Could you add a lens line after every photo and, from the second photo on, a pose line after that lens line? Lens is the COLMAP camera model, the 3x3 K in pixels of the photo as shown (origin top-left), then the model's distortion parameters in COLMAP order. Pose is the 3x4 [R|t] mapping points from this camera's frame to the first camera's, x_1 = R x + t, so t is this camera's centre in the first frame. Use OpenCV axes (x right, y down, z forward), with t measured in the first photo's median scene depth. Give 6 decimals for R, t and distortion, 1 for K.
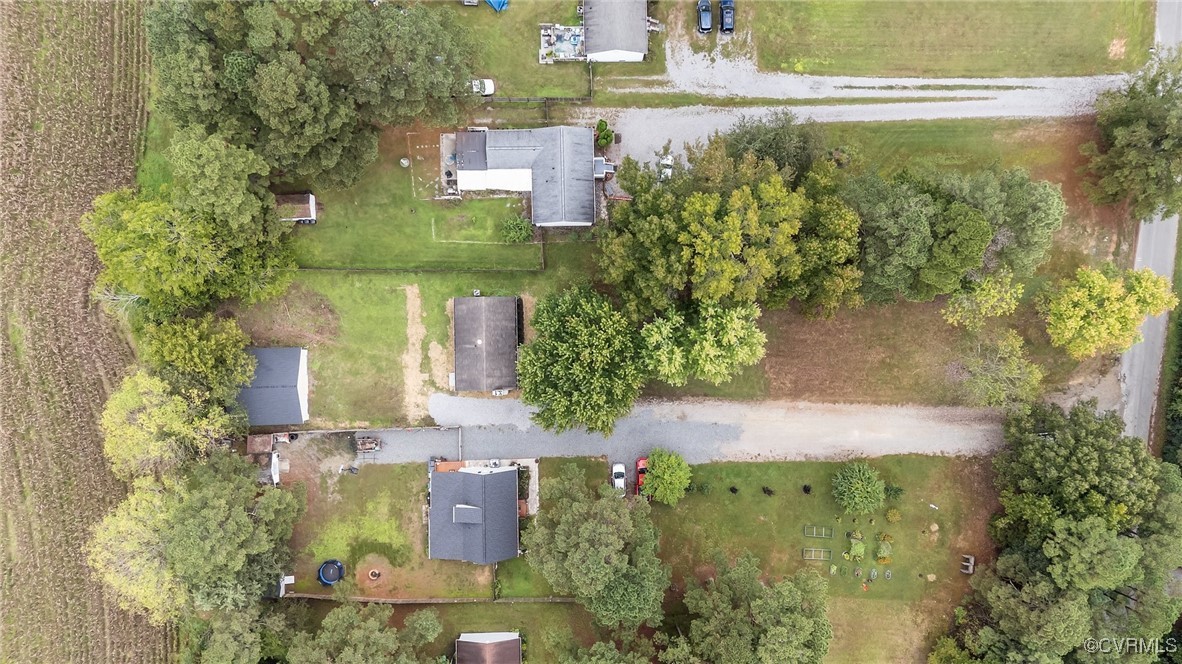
lens RADIAL K [[863.2, 0, 591.0], [0, 863.2, 332.0], [0, 0, 1]] dist [0.111104, -0.131906]
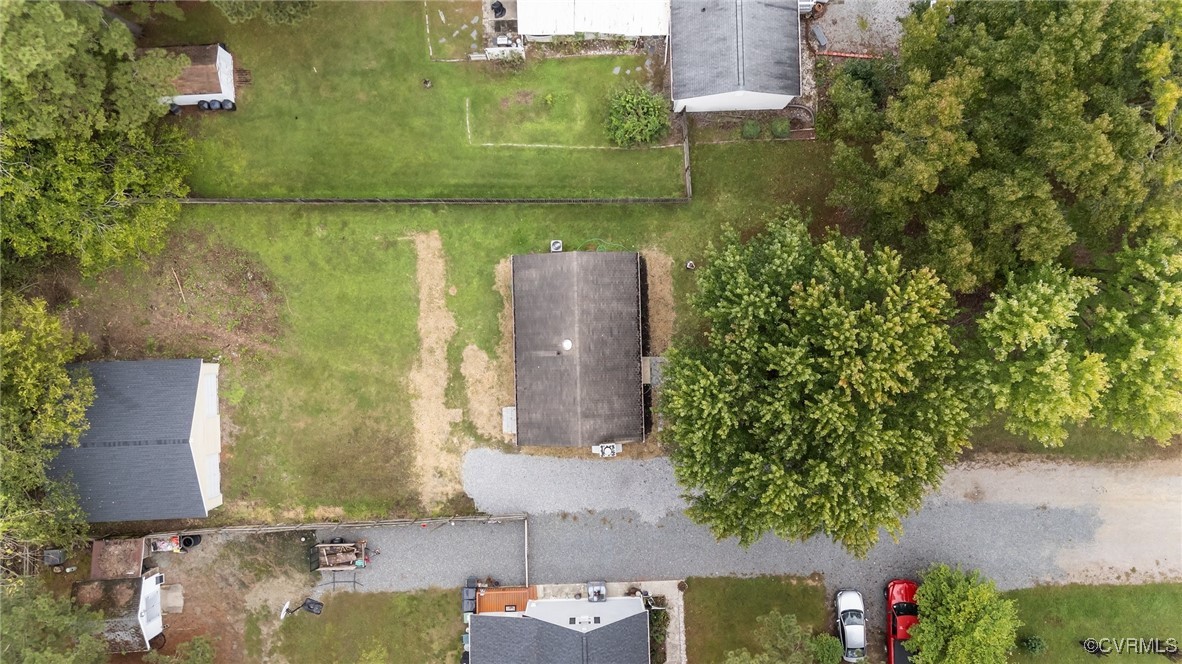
lens RADIAL K [[863.2, 0, 591.0], [0, 863.2, 332.0], [0, 0, 1]] dist [0.111104, -0.131906]
pose [[0.999801, -0.008655, -0.017957, -0.103931], [0.008626, 0.999961, -0.001654, 0.005135], [0.017971, 0.001498, 0.999837, 0.503307]]
